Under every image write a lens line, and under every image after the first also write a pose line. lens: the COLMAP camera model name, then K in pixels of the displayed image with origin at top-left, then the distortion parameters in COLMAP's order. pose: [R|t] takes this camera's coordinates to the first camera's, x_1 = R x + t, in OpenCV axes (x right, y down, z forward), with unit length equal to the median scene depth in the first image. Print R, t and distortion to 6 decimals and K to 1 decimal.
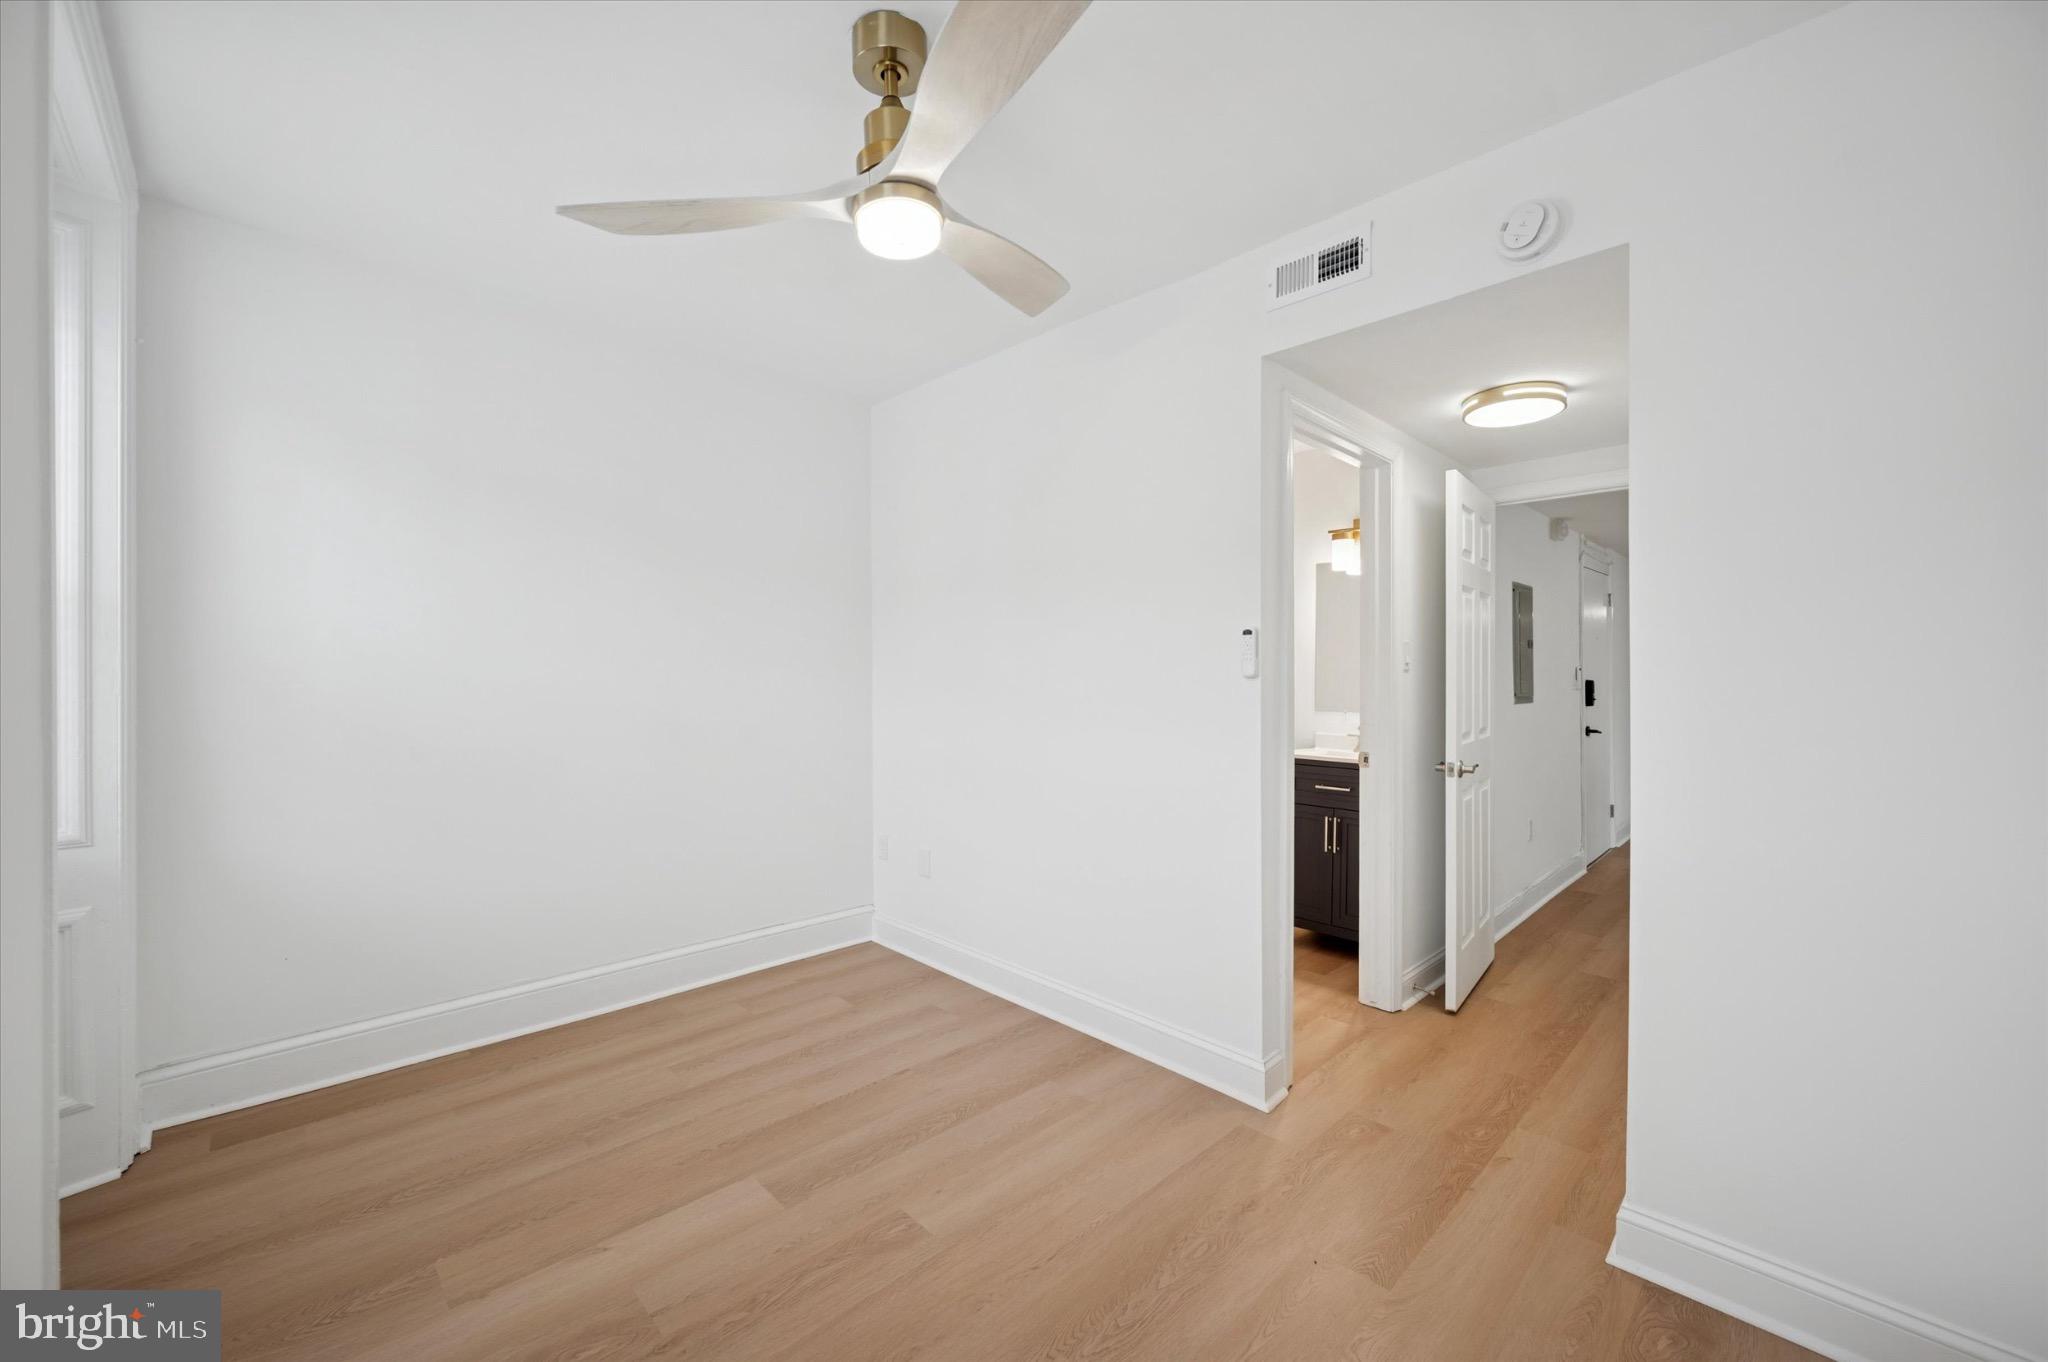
lens RADIAL K [[810.3, 0, 1029.8], [0, 810.3, 676.2], [0, 0, 1]] dist [0.001497, 0.000036]
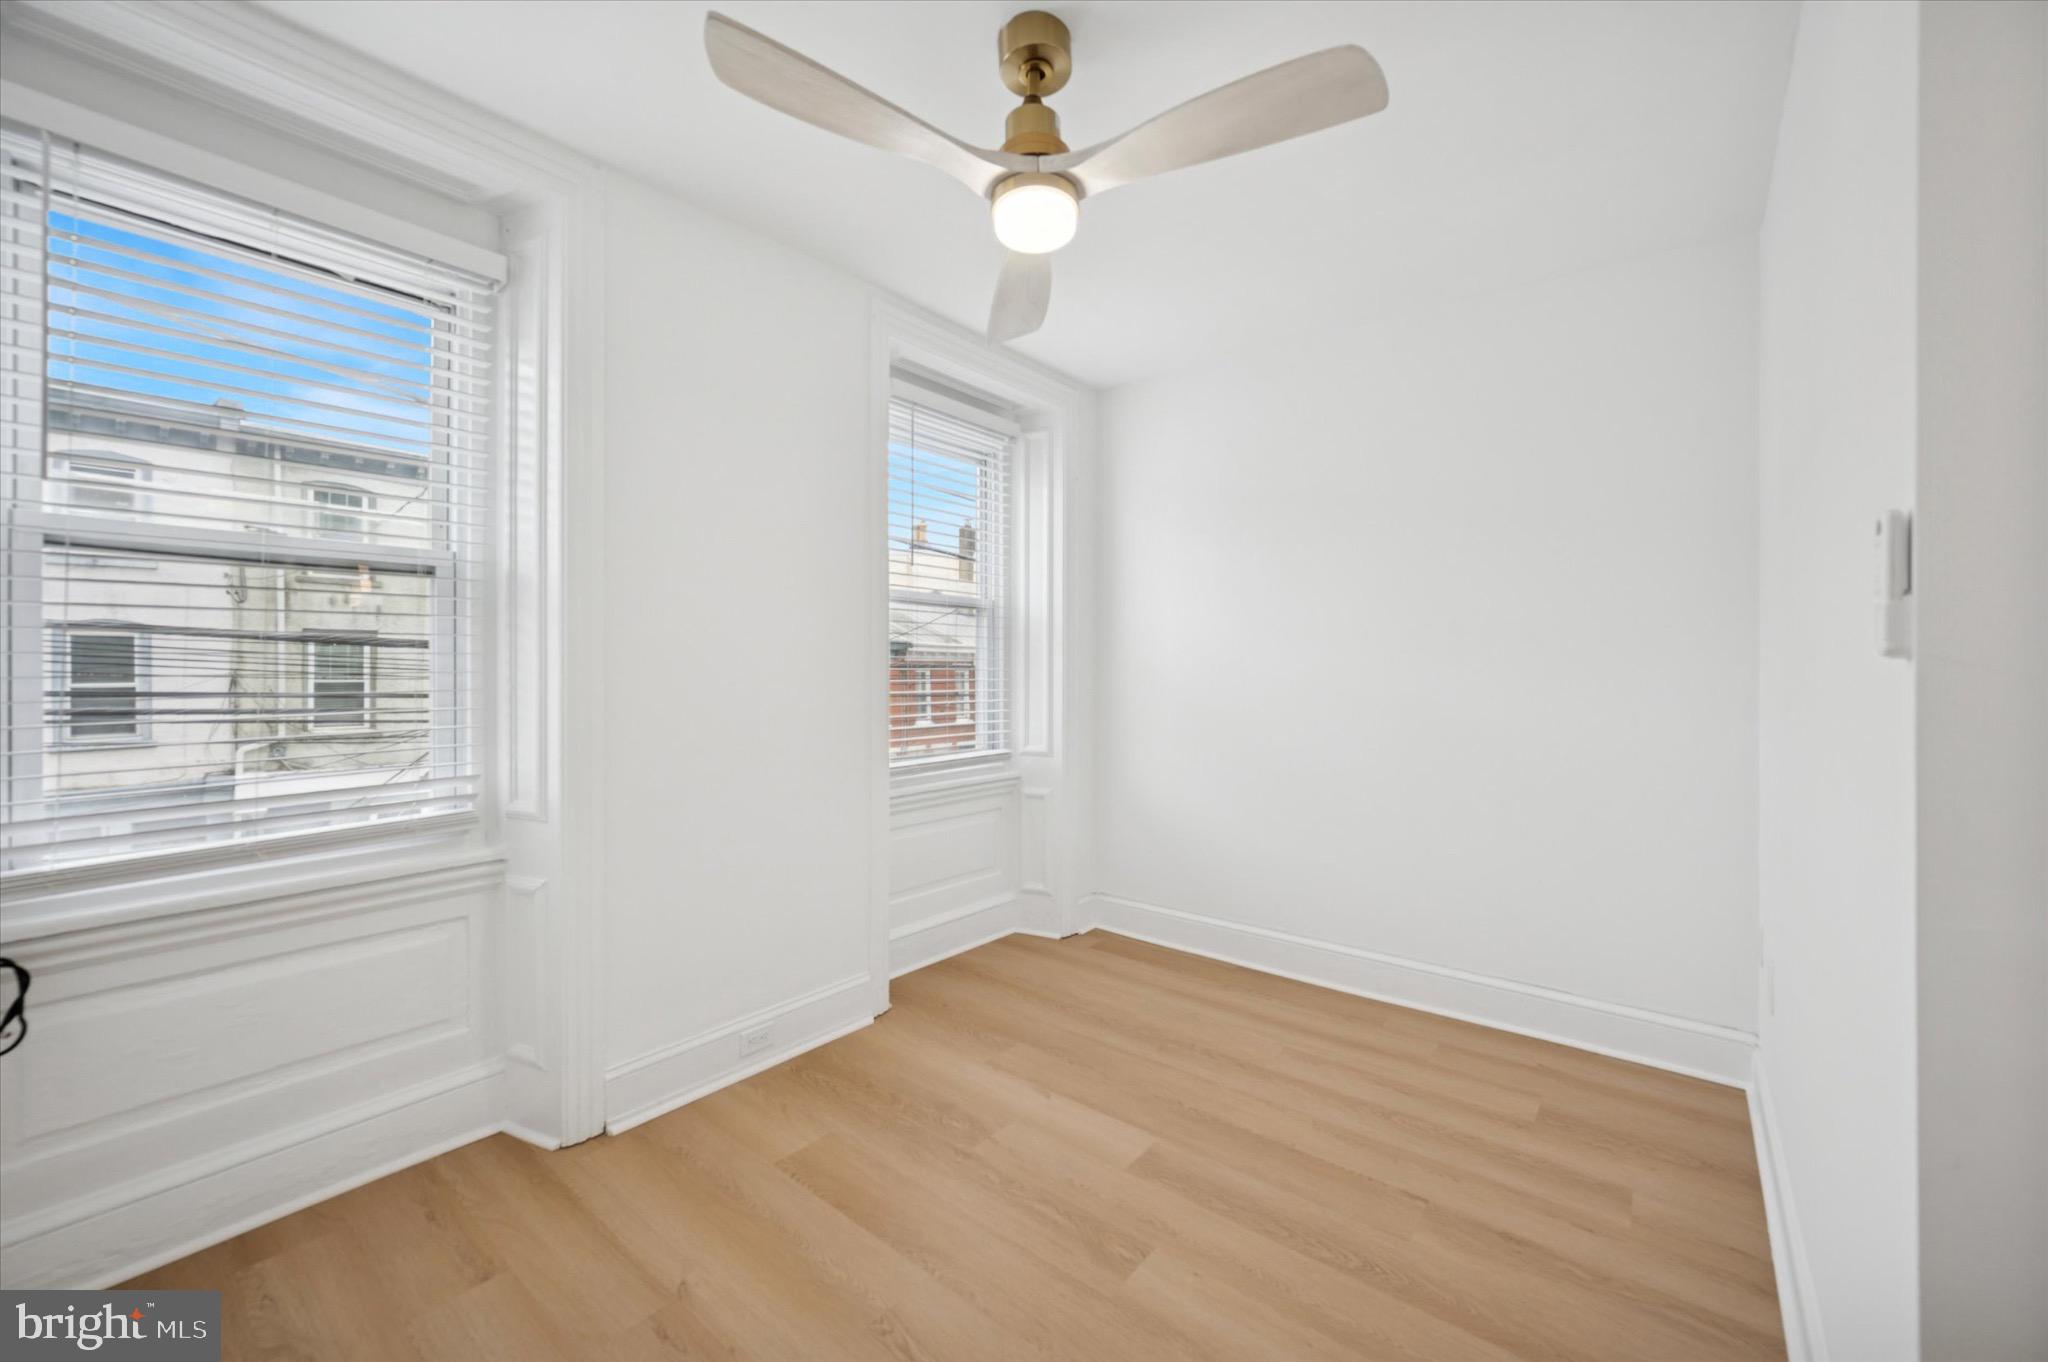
lens RADIAL K [[810.3, 0, 1029.8], [0, 810.3, 676.2], [0, 0, 1]] dist [0.001497, 0.000036]
pose [[0.098455, 0.001389, -0.995141, 0.669271], [0.001215, 0.999998, 0.001516, 0.012444], [0.995141, -0.001359, 0.098453, 0.706704]]
